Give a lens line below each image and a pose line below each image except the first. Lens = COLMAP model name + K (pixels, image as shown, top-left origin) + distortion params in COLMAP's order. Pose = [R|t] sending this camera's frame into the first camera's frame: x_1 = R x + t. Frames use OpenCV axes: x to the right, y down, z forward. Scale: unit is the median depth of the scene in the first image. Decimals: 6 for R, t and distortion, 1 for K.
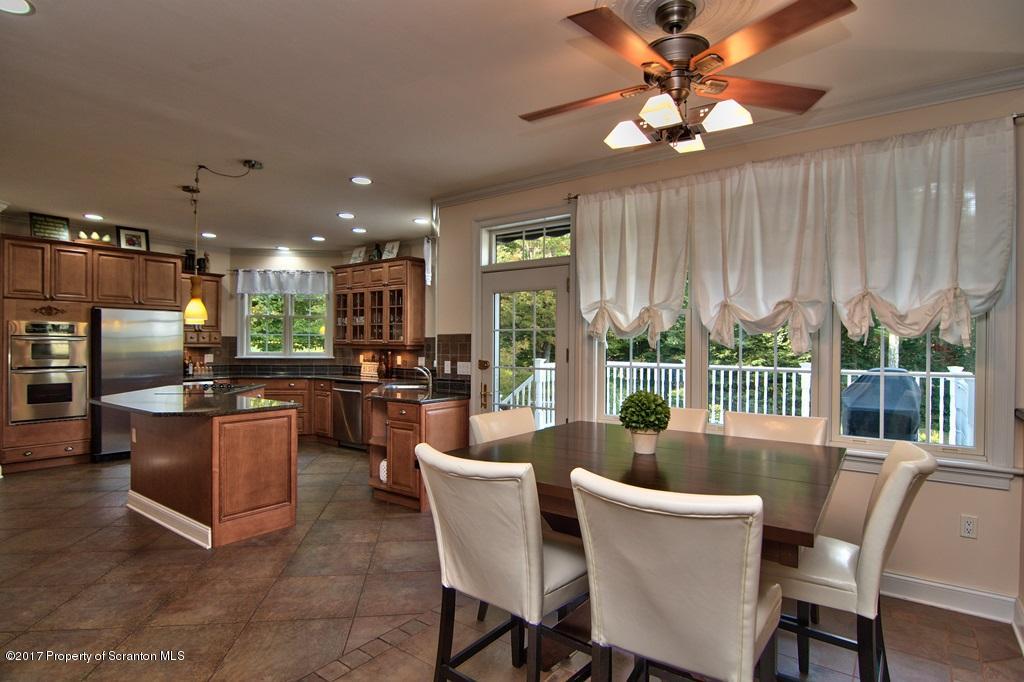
lens RADIAL K [[503.4, 0, 504.1], [0, 503.4, 340.5], [0, 0, 1]] dist [-0.020901, -0.003630]
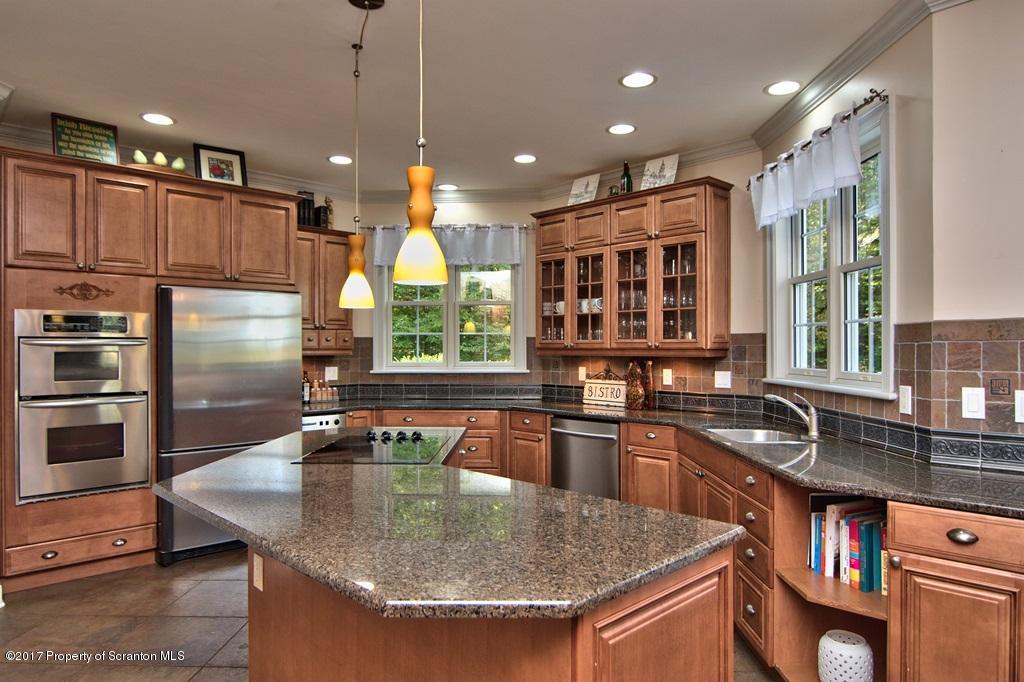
lens RADIAL K [[624.0, 0, 518.1], [0, 624.0, 346.0], [0, 0, 1]] dist [-0.030852, 0.004686]
pose [[0.985035, -0.008982, -0.172118, -0.269746], [0.009478, 0.999953, 0.002063, 0.003069], [0.172092, -0.003663, 0.985074, 0.333062]]
